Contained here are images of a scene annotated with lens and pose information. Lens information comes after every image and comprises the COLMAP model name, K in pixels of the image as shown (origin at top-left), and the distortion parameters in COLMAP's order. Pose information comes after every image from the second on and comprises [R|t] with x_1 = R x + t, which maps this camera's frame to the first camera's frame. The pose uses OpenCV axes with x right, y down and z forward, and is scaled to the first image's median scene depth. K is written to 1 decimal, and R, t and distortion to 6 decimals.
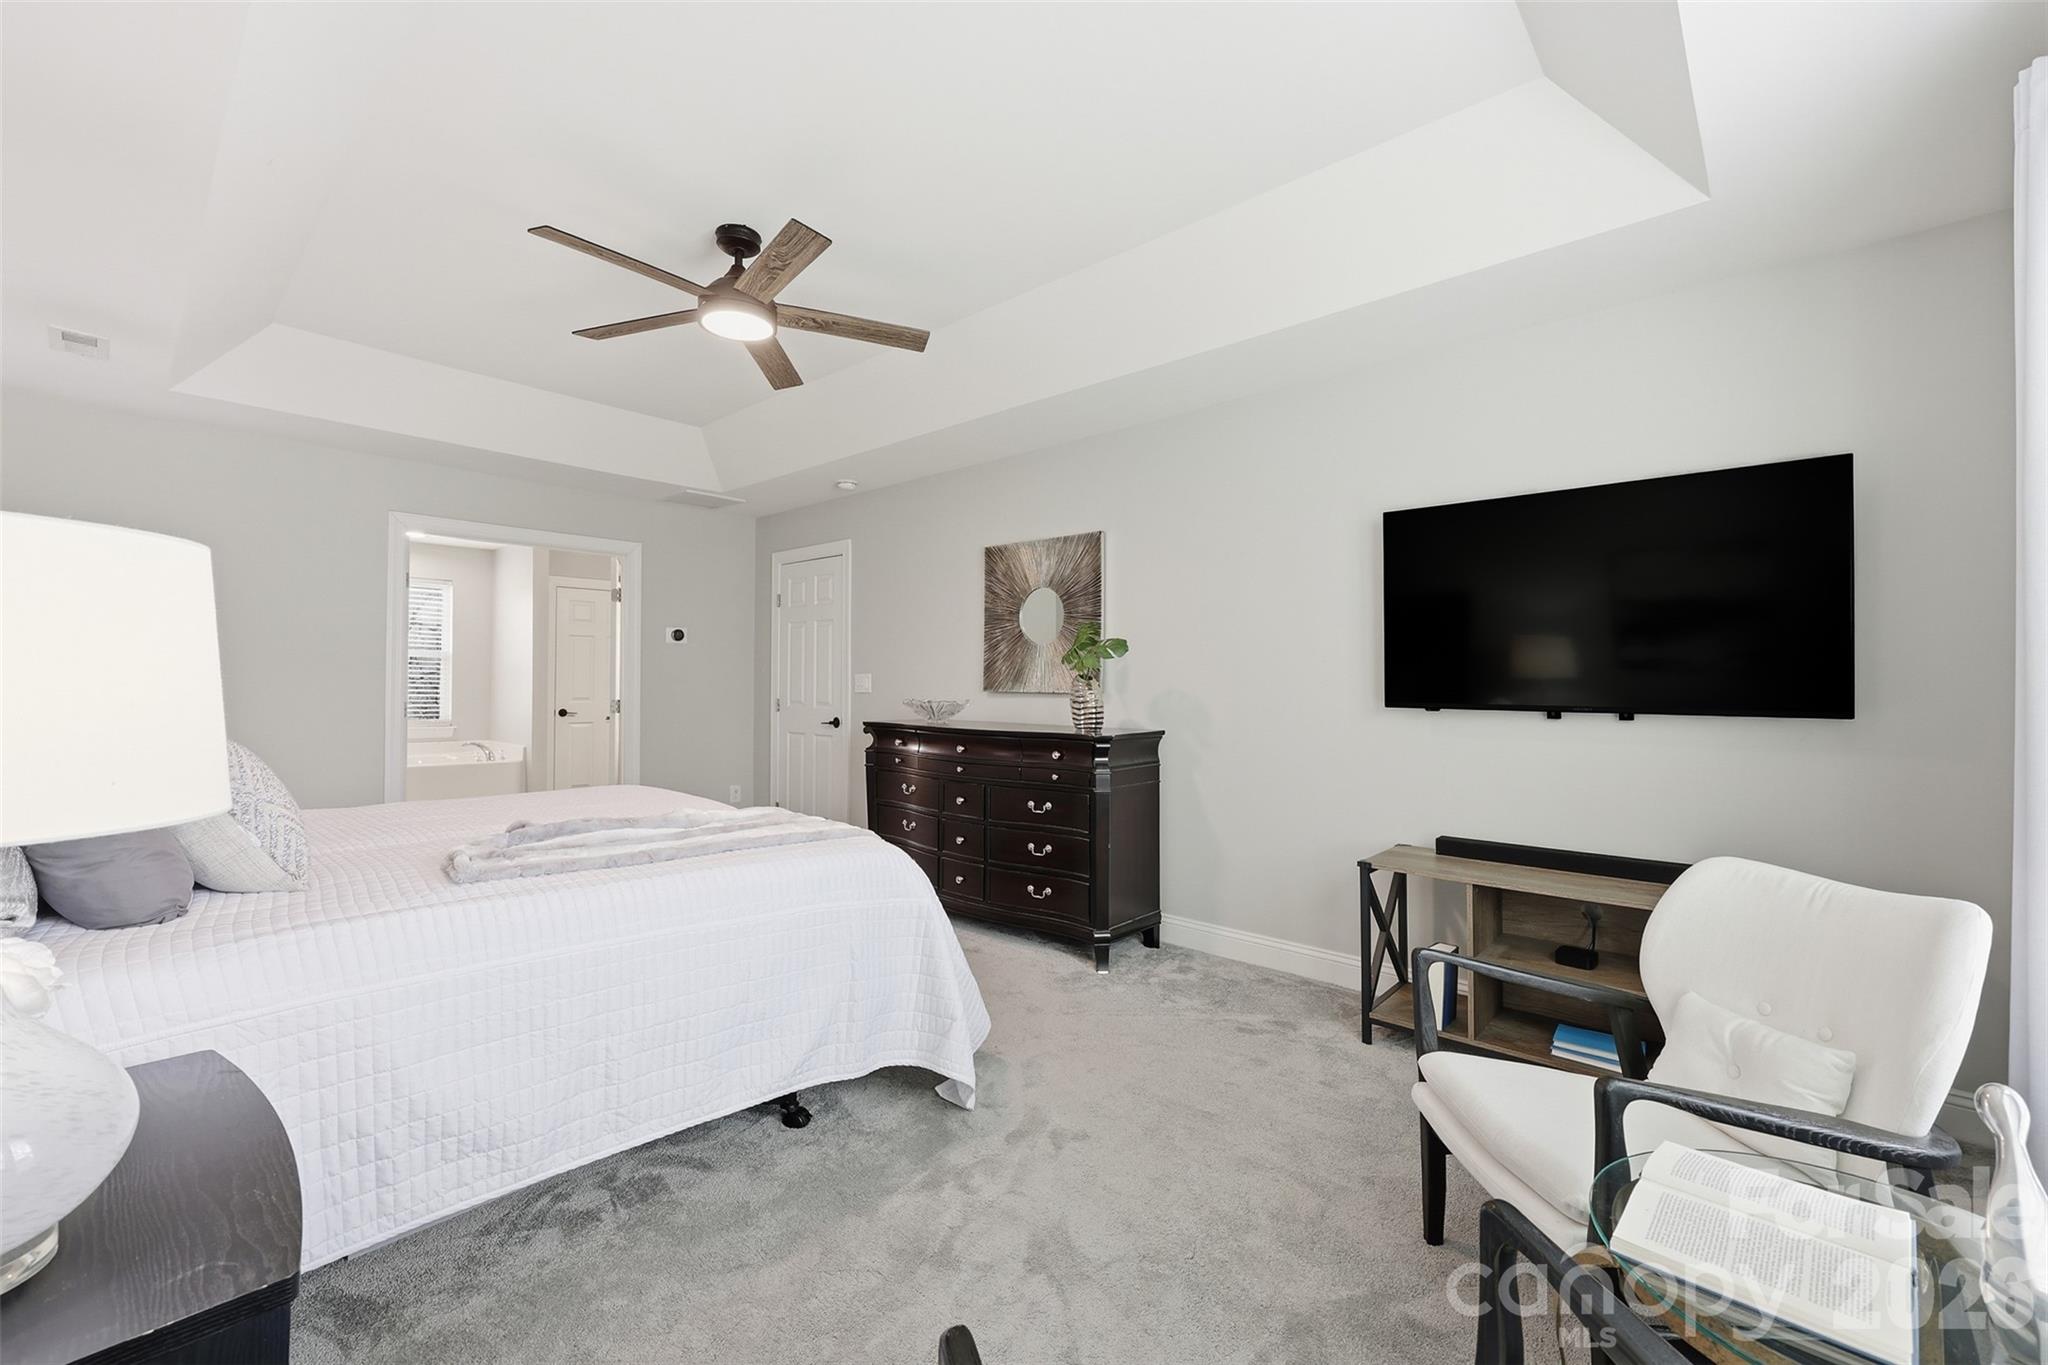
lens RADIAL K [[838.6, 0, 1022.2], [0, 838.6, 675.5], [0, 0, 1]] dist [-0.001862, 0.000053]
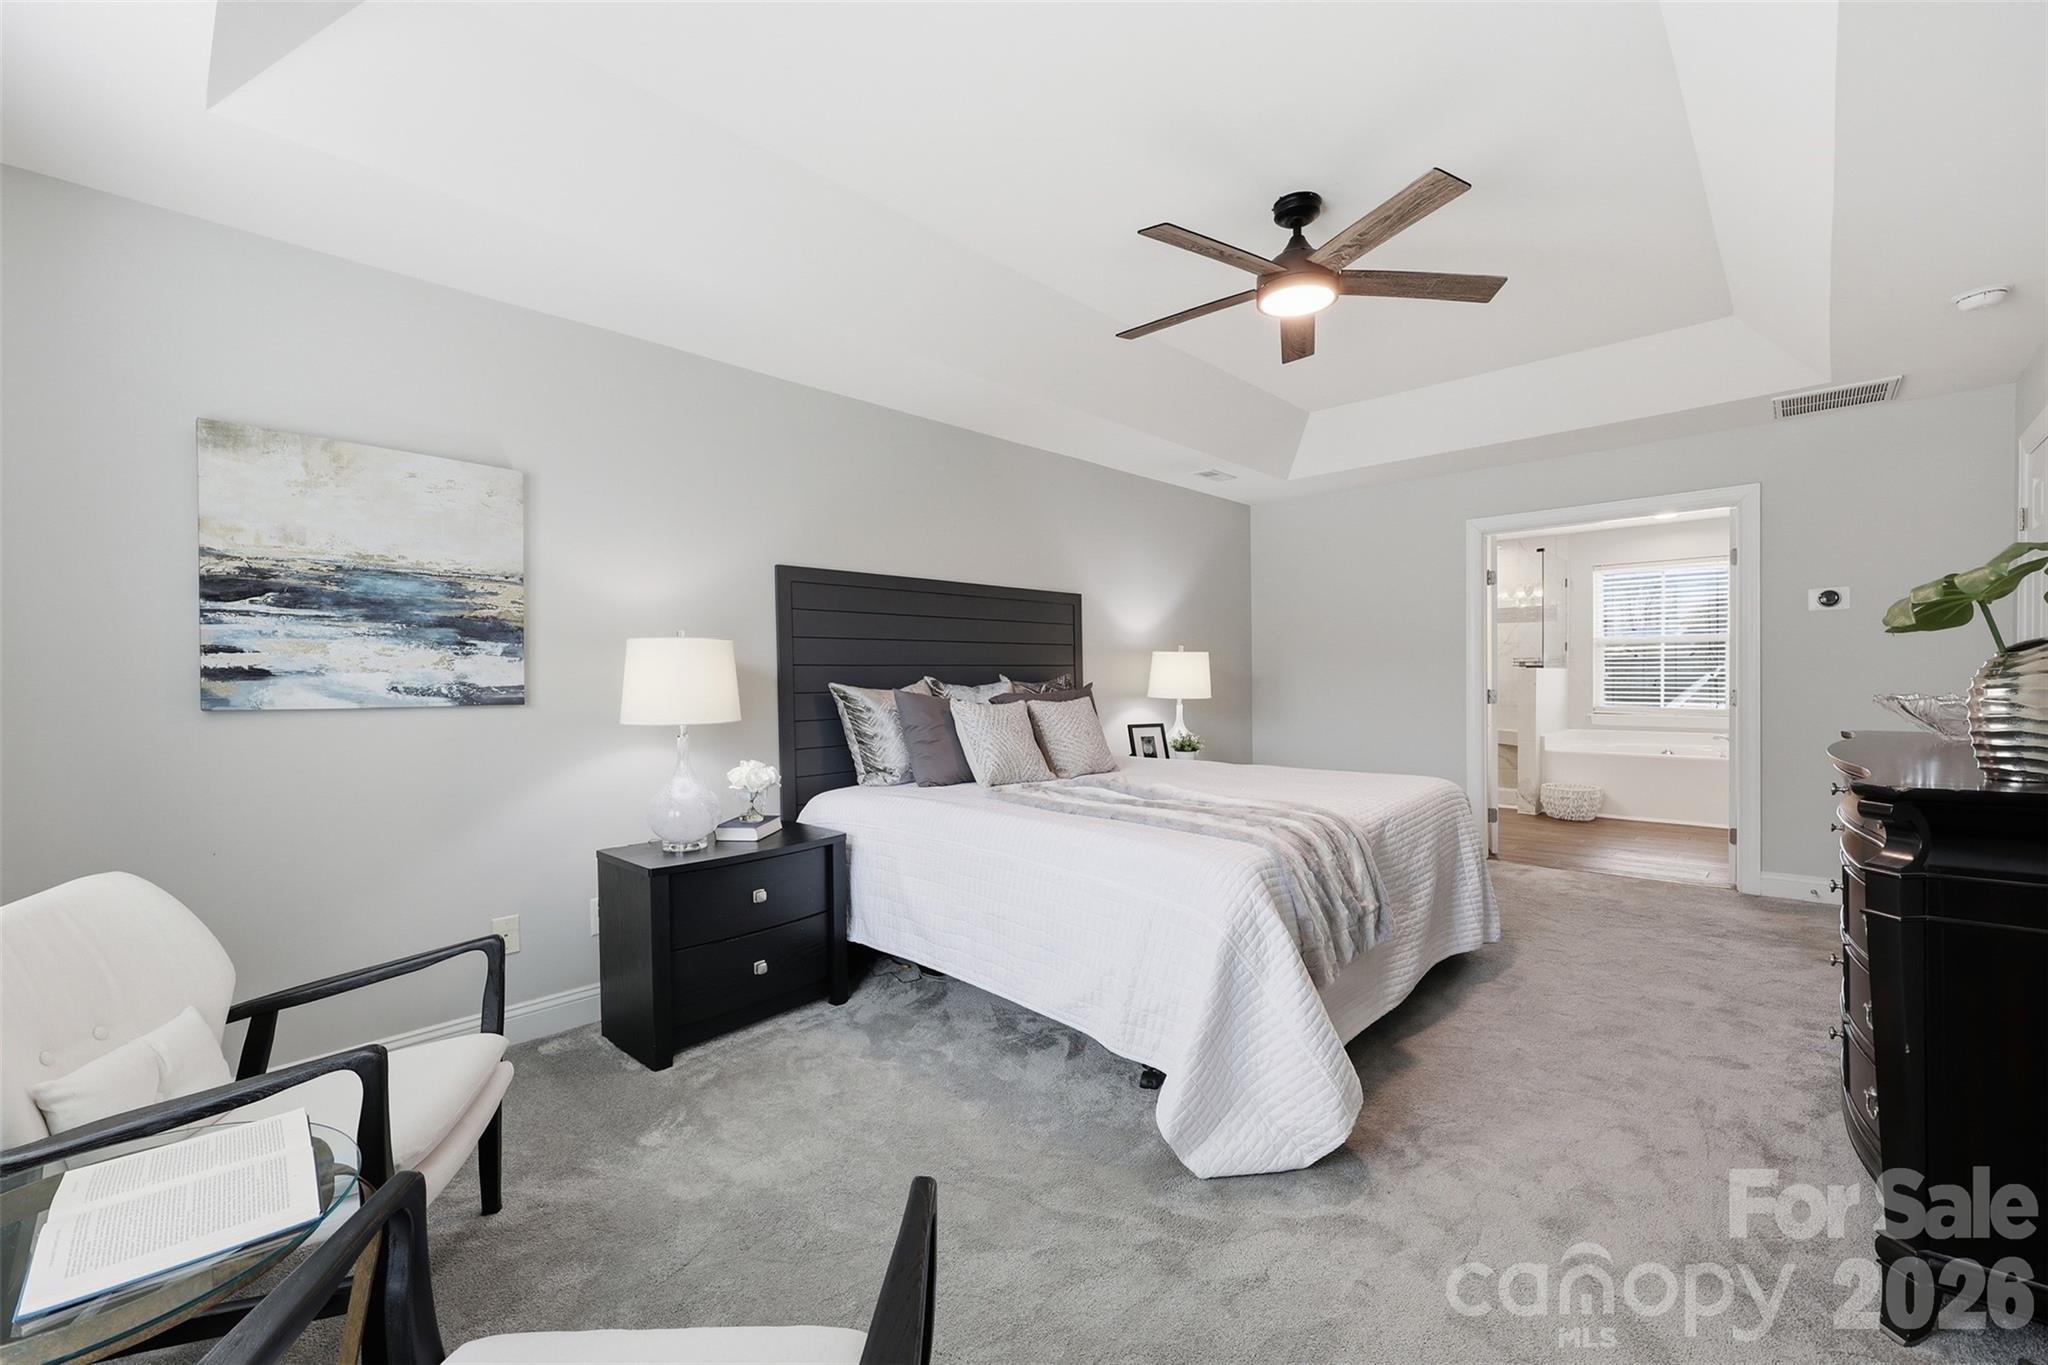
lens RADIAL K [[864.0, 0, 1023.0], [0, 864.0, 698.7], [0, 0, 1]] dist [-0.000295, 0.000036]
pose [[-0.027324, 0.025059, -0.999312, 0.665342], [0.022016, 0.999458, 0.024461, 0.005734], [0.999384, -0.021332, -0.027861, 0.701321]]
